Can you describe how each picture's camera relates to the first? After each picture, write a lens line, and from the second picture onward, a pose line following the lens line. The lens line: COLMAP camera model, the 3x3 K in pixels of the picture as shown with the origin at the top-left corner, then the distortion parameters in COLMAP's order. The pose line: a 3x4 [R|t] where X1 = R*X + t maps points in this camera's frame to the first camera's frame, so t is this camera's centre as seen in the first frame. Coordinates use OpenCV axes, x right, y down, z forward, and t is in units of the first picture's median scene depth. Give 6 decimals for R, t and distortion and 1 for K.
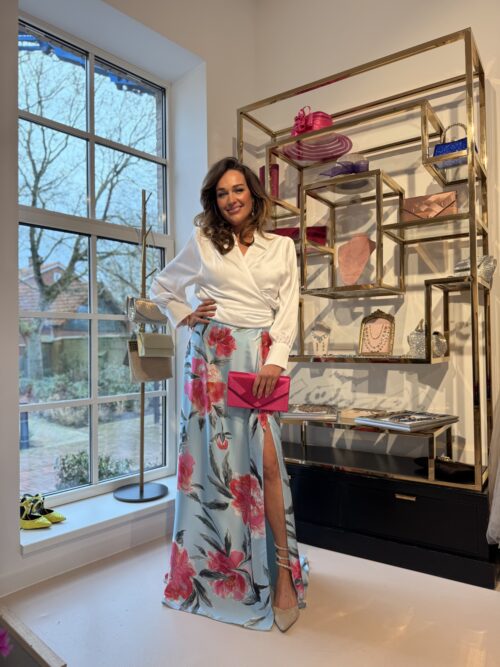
lens RADIAL K [[467.9, 0, 252.0], [0, 467.9, 332.9], [0, 0, 1]] dist [0.021758, -0.049615]
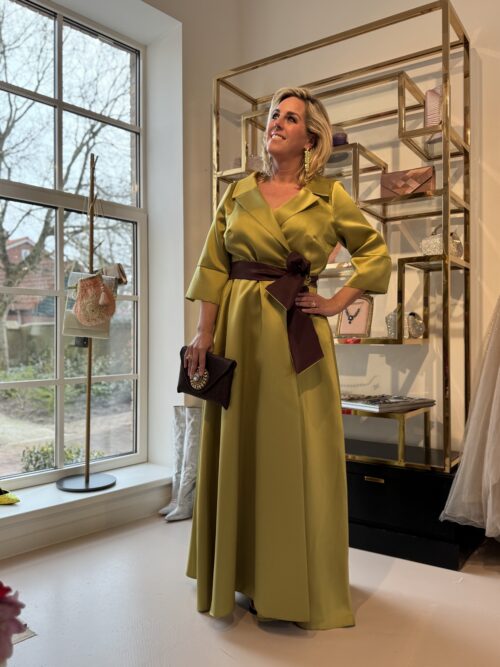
lens RADIAL K [[542.6, 0, 249.8], [0, 542.6, 332.7], [0, 0, 1]] dist [0.063627, -0.128623]
pose [[0.999925, 0.011849, -0.002974, 0.051968], [-0.011790, 0.999747, 0.019135, 0.018901], [0.003200, -0.019098, 0.999812, -0.111478]]
